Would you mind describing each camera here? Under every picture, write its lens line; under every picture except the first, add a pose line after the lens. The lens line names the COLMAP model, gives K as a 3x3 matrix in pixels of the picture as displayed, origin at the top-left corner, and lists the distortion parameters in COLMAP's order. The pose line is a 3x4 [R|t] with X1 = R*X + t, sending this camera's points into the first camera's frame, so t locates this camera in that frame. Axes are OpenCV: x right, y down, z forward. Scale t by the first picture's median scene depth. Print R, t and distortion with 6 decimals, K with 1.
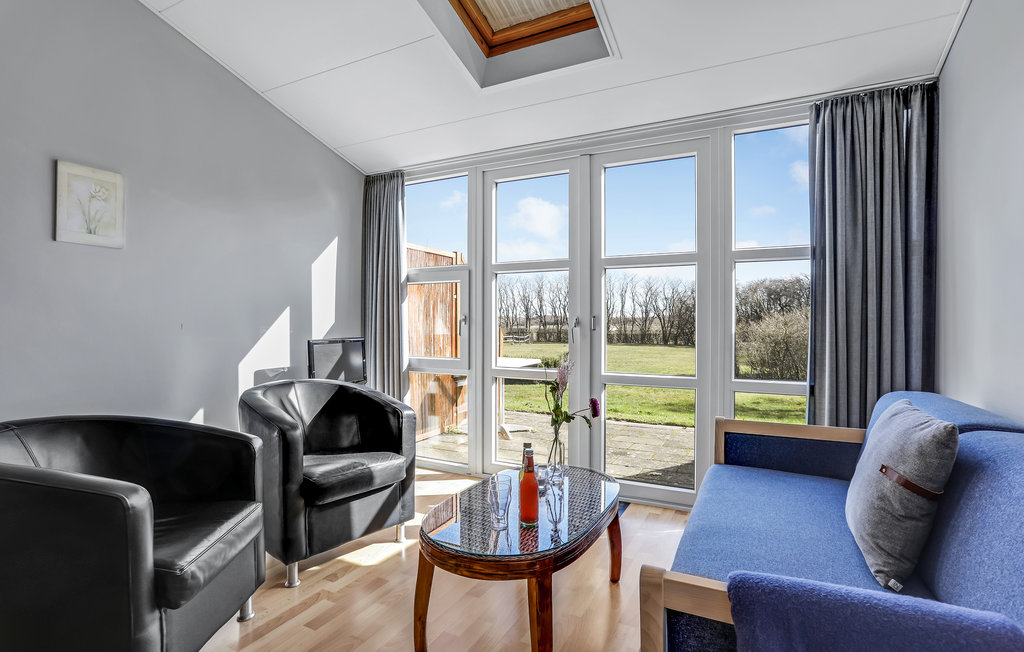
lens RADIAL K [[499.3, 0, 506.2], [0, 499.3, 328.7], [0, 0, 1]] dist [-0.019607, 0.000219]
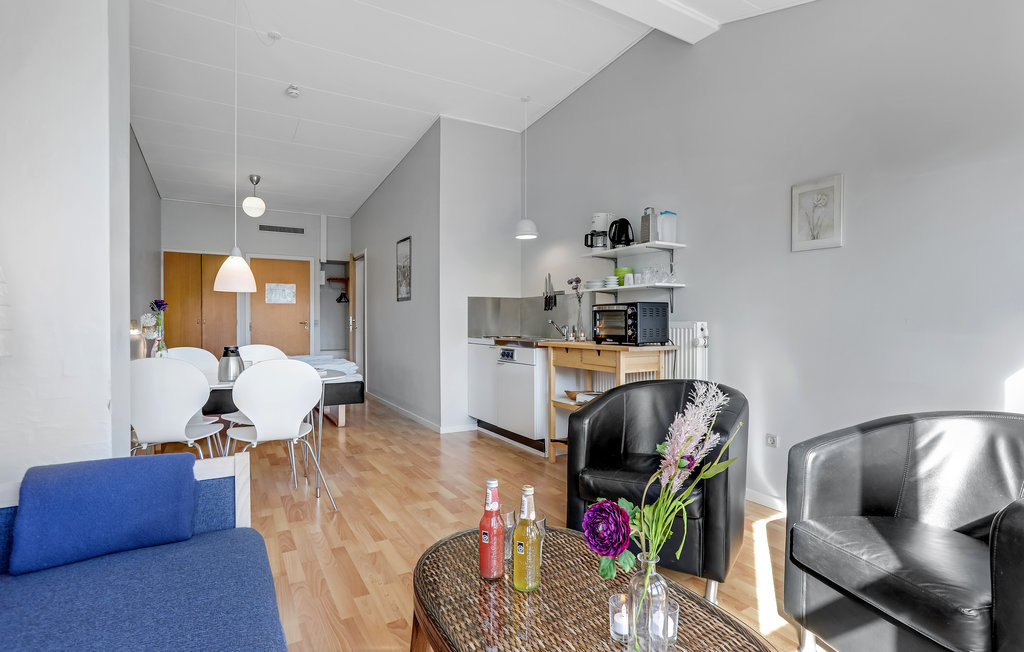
lens RADIAL K [[492.4, 0, 516.8], [0, 492.4, 323.2], [0, 0, 1]] dist [-0.019324, 0.000020]
pose [[-0.514016, 0.004628, -0.857768, 0.315496], [-0.007878, 0.999918, 0.010116, -0.003260], [0.857745, 0.011957, -0.513937, 0.651513]]
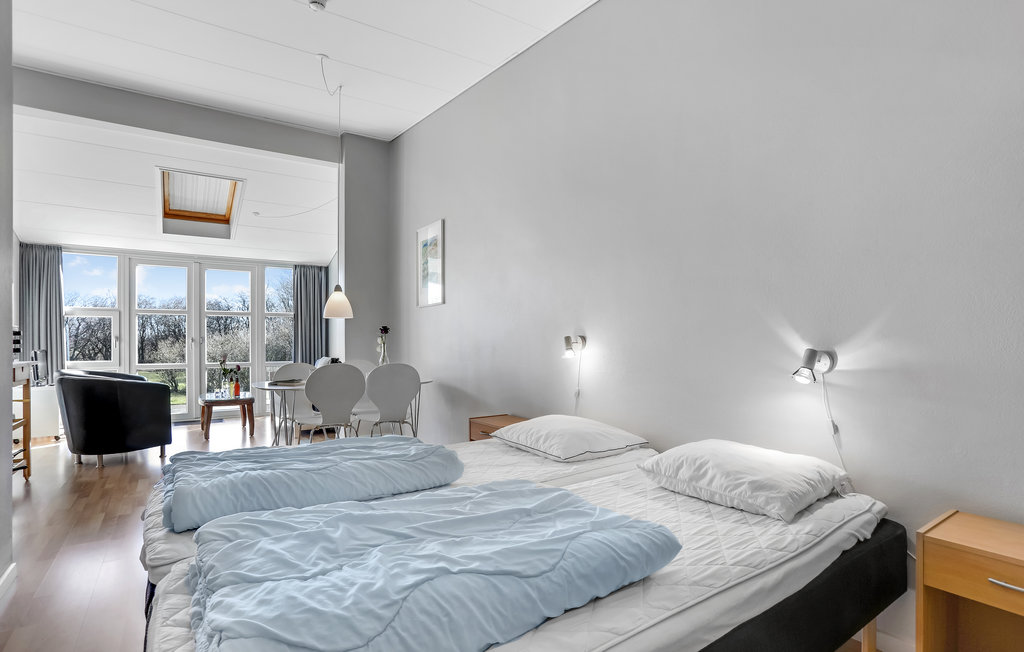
lens RADIAL K [[499.3, 0, 506.2], [0, 499.3, 328.7], [0, 0, 1]] dist [-0.019607, 0.000219]
pose [[0.476508, 0.013696, 0.879064, -0.979192], [0.020874, 0.999421, -0.026886, 0.022570], [-0.878922, 0.031161, 0.475946, -1.072885]]
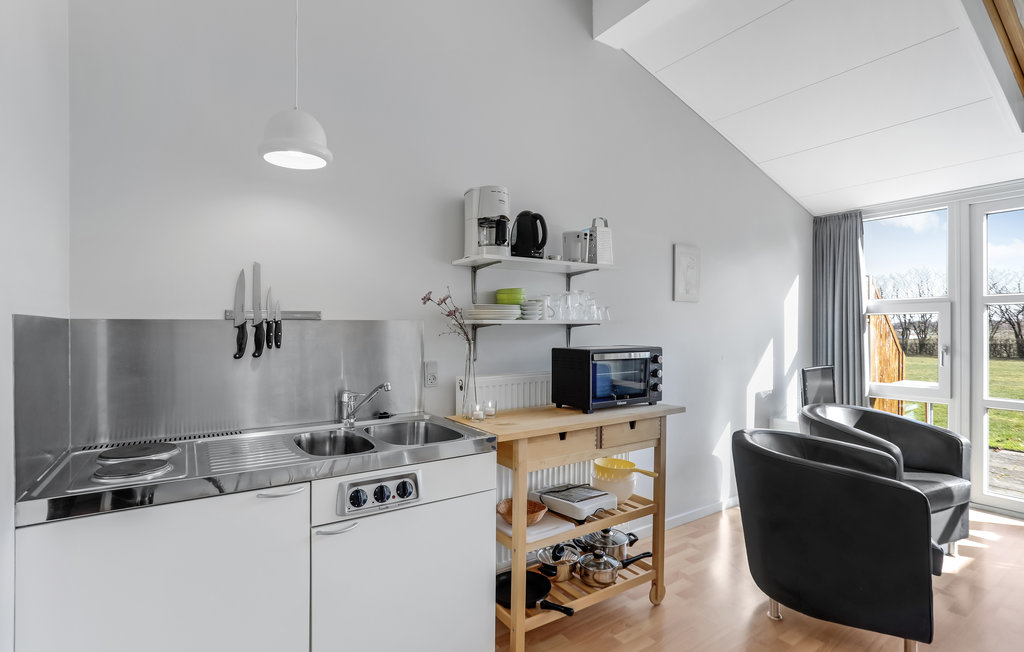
lens RADIAL K [[500.9, 0, 510.0], [0, 500.9, 335.8], [0, 0, 1]] dist [-0.091118, 0.039879]
pose [[0.876120, -0.003096, -0.482084, -0.400922], [0.002145, 0.999995, -0.002523, -0.047582], [0.482089, 0.001177, 0.876122, -0.296920]]
